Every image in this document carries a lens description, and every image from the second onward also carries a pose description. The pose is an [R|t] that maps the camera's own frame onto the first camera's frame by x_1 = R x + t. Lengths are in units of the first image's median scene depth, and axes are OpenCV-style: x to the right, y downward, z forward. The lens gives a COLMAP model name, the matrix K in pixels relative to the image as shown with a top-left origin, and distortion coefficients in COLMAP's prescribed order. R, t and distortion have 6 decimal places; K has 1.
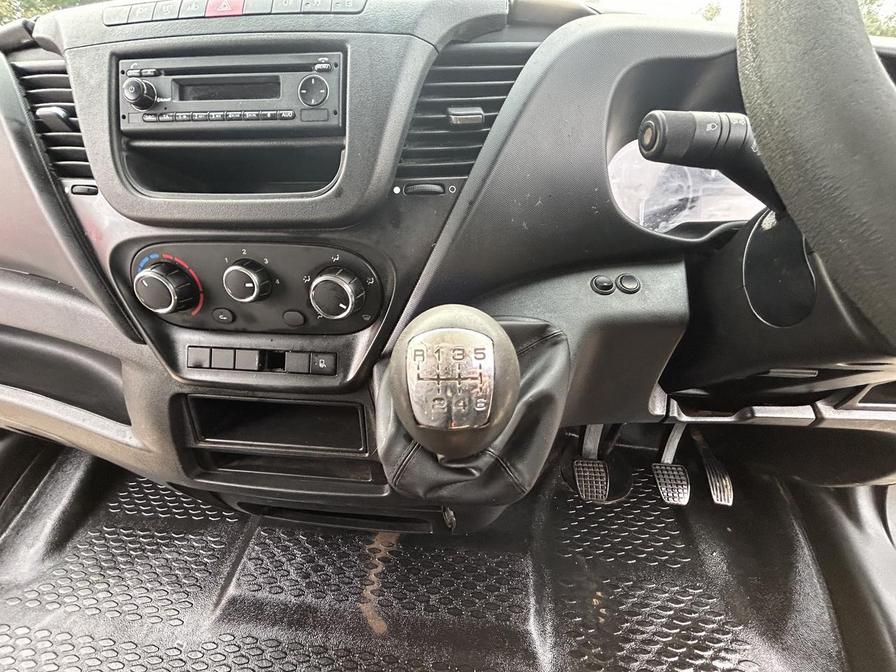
lens RADIAL K [[360.6, 0, 448.0], [0, 360.6, 336.0], [0, 0, 1]] dist [-0.001172, 0.000600]
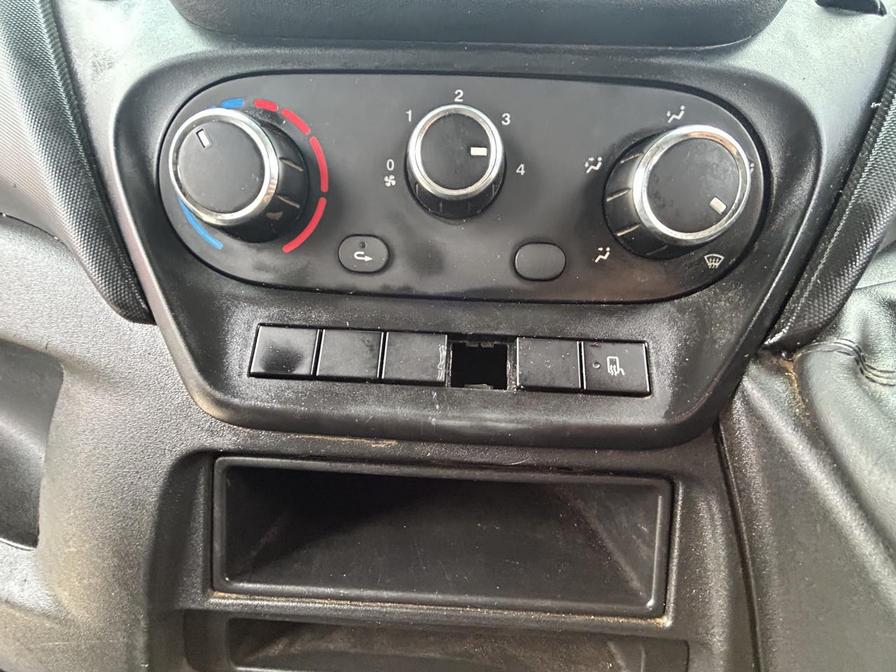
lens RADIAL K [[360.6, 0, 448.0], [0, 360.6, 336.0], [0, 0, 1]] dist [-0.001172, 0.000600]
pose [[0.996150, 0.037691, 0.079144, -0.305650], [-0.013672, 0.958600, -0.284428, 0.087019], [-0.086588, 0.282251, 0.955425, 0.336942]]
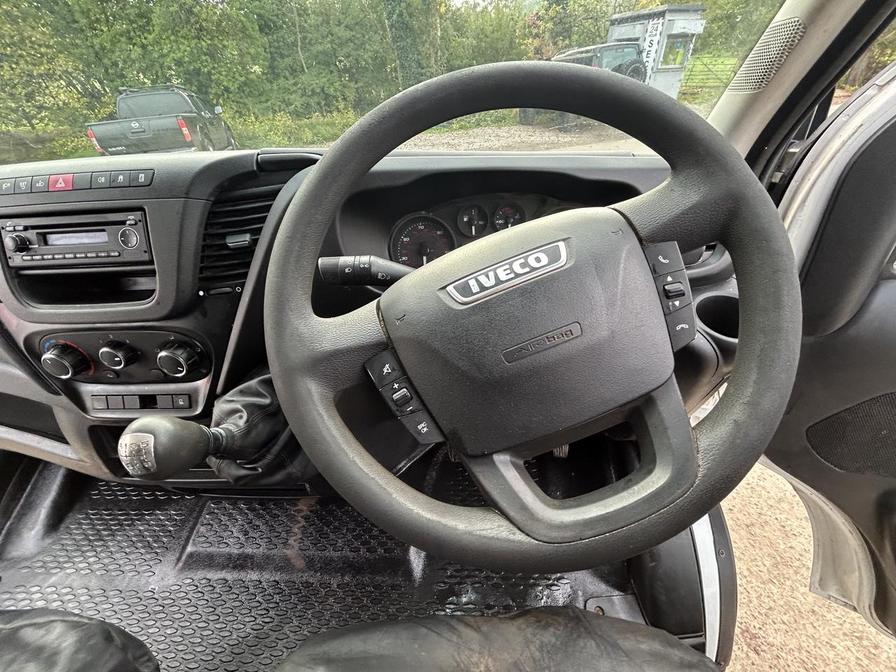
lens RADIAL K [[359.5, 0, 448.0], [0, 359.5, 336.0], [0, 0, 1]] dist [-0.001315, -0.000354]
pose [[0.997142, -0.074370, 0.013324, 0.410591], [0.072481, 0.991375, 0.109184, -0.150031], [-0.021329, -0.107907, 0.993932, -0.259955]]
